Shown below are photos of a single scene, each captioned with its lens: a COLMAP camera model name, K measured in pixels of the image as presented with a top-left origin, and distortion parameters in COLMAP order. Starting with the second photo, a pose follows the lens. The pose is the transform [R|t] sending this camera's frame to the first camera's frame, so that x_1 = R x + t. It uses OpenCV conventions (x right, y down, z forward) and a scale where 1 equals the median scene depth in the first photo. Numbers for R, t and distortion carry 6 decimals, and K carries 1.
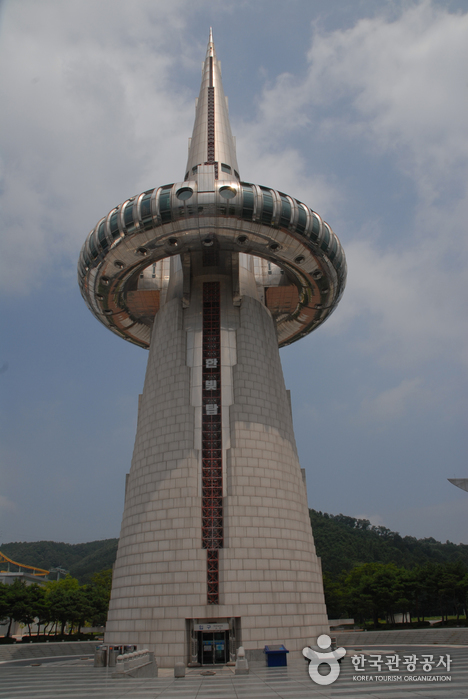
lens RADIAL K [[564.4, 0, 234.0], [0, 564.4, 349.5], [0, 0, 1]] dist [-0.176792, 0.189107]
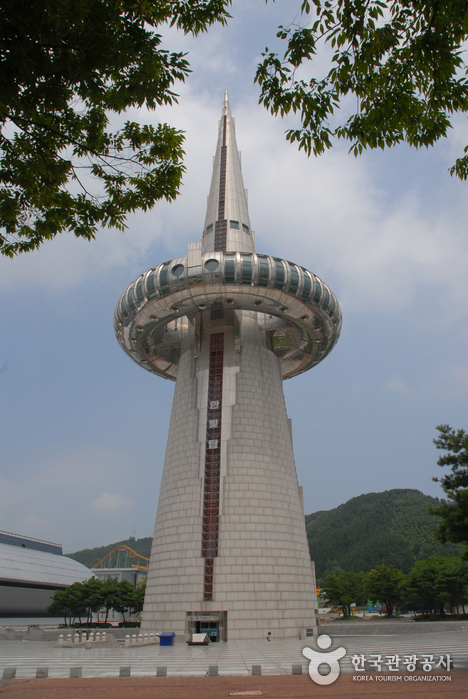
lens RADIAL K [[564.4, 0, 234.0], [0, 564.4, 349.5], [0, 0, 1]] dist [-0.176792, 0.189107]
pose [[0.972570, -0.088793, -0.214997, 0.285420], [0.093056, 0.995613, 0.009766, -0.107453], [0.213187, -0.029505, 0.976566, -0.189208]]
